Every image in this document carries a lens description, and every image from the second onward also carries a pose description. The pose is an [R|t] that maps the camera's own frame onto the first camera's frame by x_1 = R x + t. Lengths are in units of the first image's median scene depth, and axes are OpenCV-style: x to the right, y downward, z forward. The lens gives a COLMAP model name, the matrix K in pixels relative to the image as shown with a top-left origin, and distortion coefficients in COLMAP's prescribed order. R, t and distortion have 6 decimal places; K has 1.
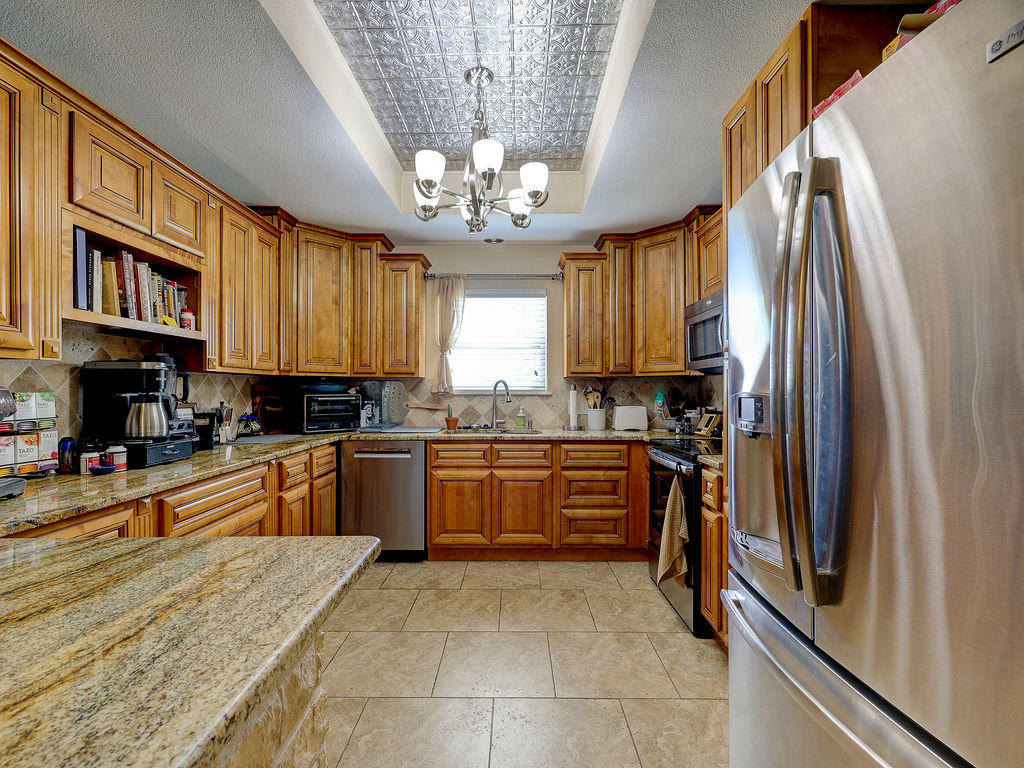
lens RADIAL K [[451.4, 0, 505.8], [0, 451.4, 388.7], [0, 0, 1]] dist [0.002582, 0.000299]
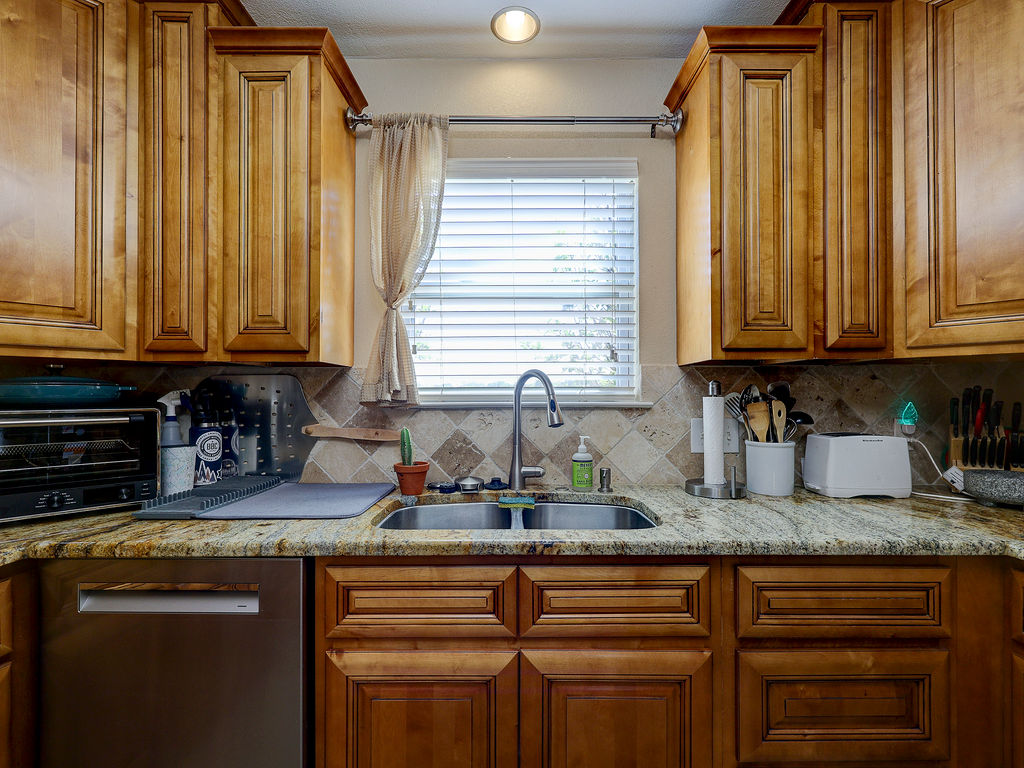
lens RADIAL K [[464.4, 0, 522.4], [0, 464.4, 392.3], [0, 0, 1]] dist [0.001722, -0.000088]
pose [[0.999425, -0.001897, 0.033843, -0.037095], [0.002046, 0.999988, -0.004361, 0.001936], [-0.033835, 0.004428, 0.999418, 0.621321]]
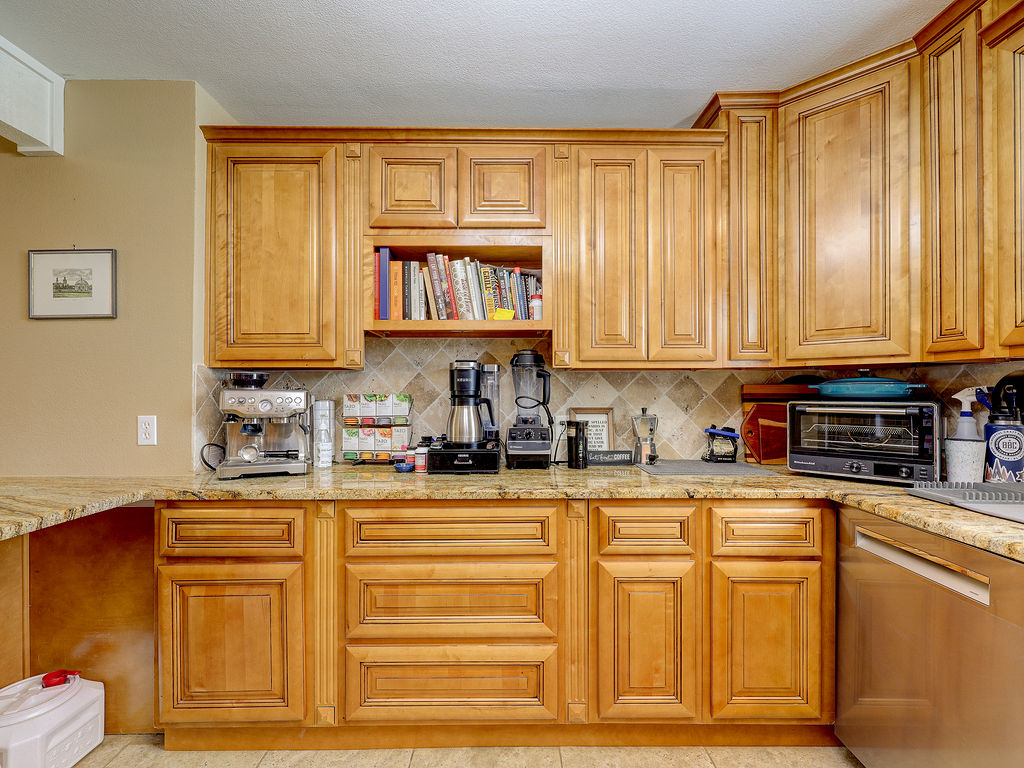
lens RADIAL K [[451.4, 0, 505.8], [0, 451.4, 388.7], [0, 0, 1]] dist [0.002582, 0.000299]
pose [[0.032850, -0.006395, -0.999440, 0.085991], [0.001776, 0.999978, -0.006340, 0.001097], [0.999459, -0.001567, 0.032860, 0.601028]]
